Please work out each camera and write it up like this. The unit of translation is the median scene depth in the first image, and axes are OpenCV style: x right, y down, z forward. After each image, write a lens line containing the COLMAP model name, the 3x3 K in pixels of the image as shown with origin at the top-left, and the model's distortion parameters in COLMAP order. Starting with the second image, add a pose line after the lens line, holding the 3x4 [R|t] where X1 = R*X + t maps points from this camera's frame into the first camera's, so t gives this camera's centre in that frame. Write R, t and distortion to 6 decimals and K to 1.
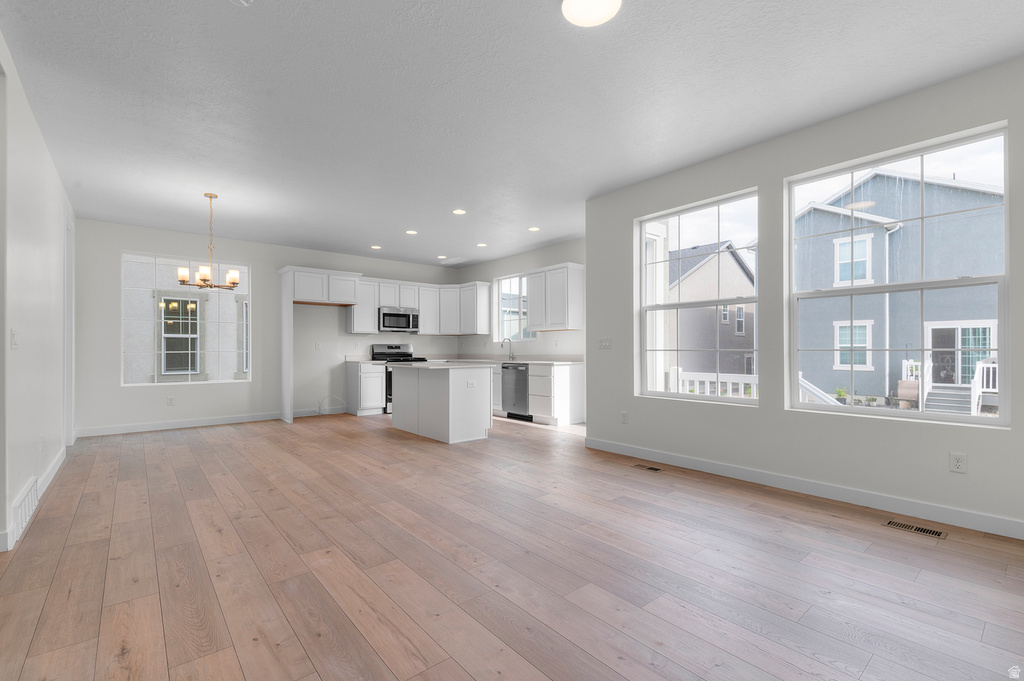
lens RADIAL K [[443.1, 0, 510.5], [0, 443.1, 347.7], [0, 0, 1]] dist [0.023438, 0.000037]
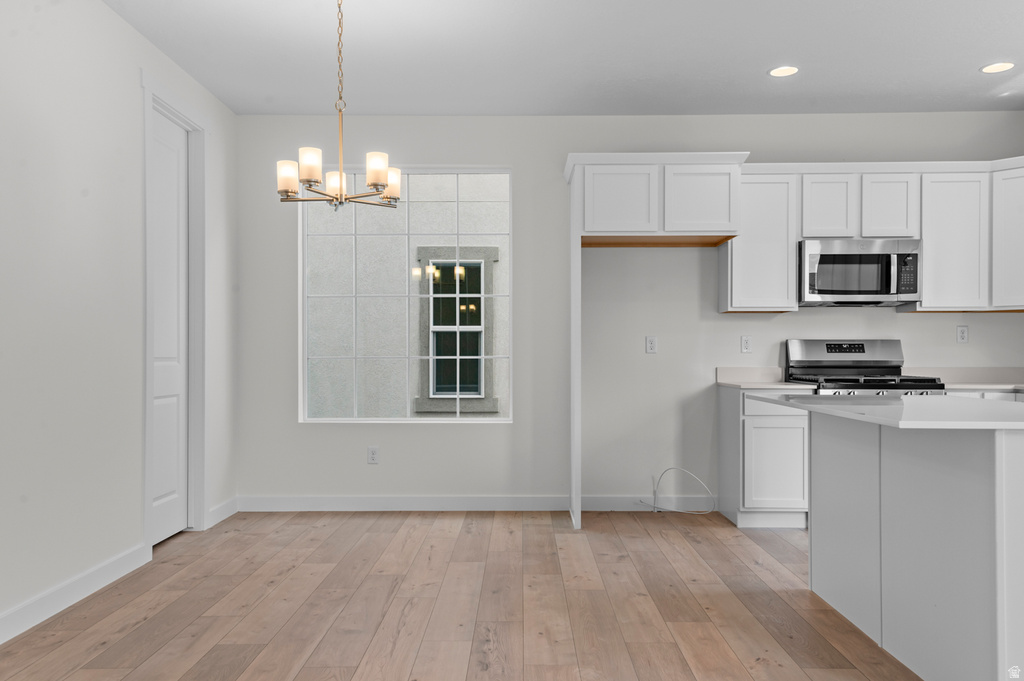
lens RADIAL K [[825.3, 0, 511.7], [0, 825.3, 355.2], [0, 0, 1]] dist [0.012628, 0.014156]
pose [[0.759730, 0.002654, -0.650233, -0.028020], [0.000135, 0.999991, 0.004239, 0.002295], [0.650239, -0.003309, 0.759723, 0.305453]]
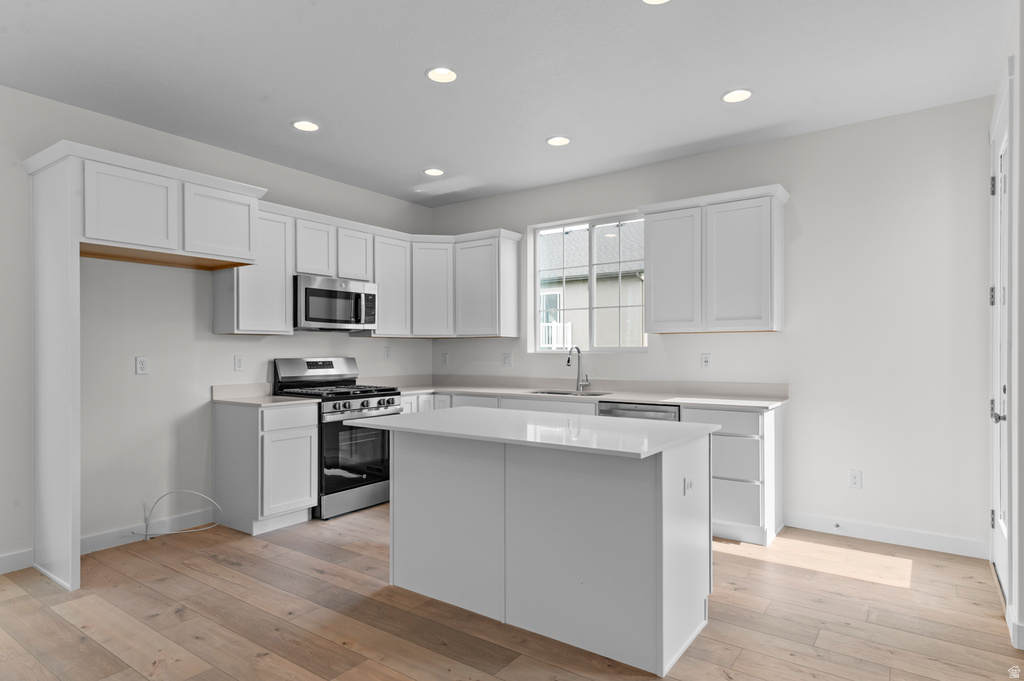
lens RADIAL K [[573.7, 0, 511.5], [0, 573.7, 350.4], [0, 0, 1]] dist [0.016031, -0.001485]
pose [[0.967950, -0.000091, 0.251144, -0.225104], [-0.000500, 0.999997, 0.002289, -0.017423], [-0.251143, -0.002341, 0.967947, 0.388345]]
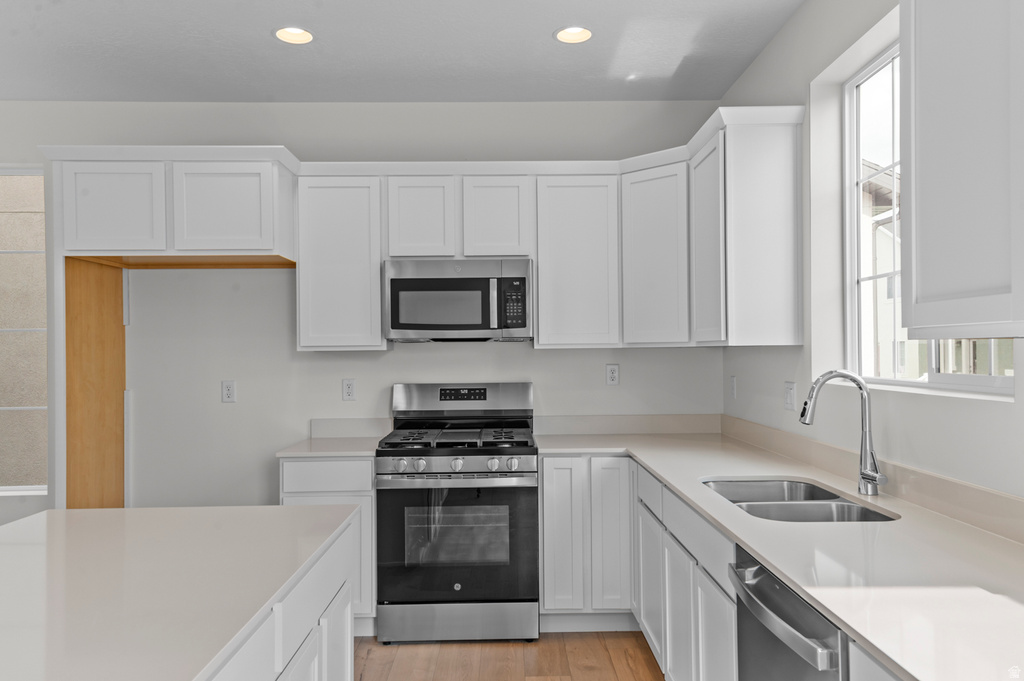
lens RADIAL K [[739.0, 0, 532.0], [0, 739.0, 344.3], [0, 0, 1]] dist [0.014329, 0.004101]
pose [[0.786862, -0.010508, -0.617040, 0.076638], [0.009957, 0.999941, -0.004332, -0.031793], [0.617049, -0.002735, 0.786920, 0.655532]]
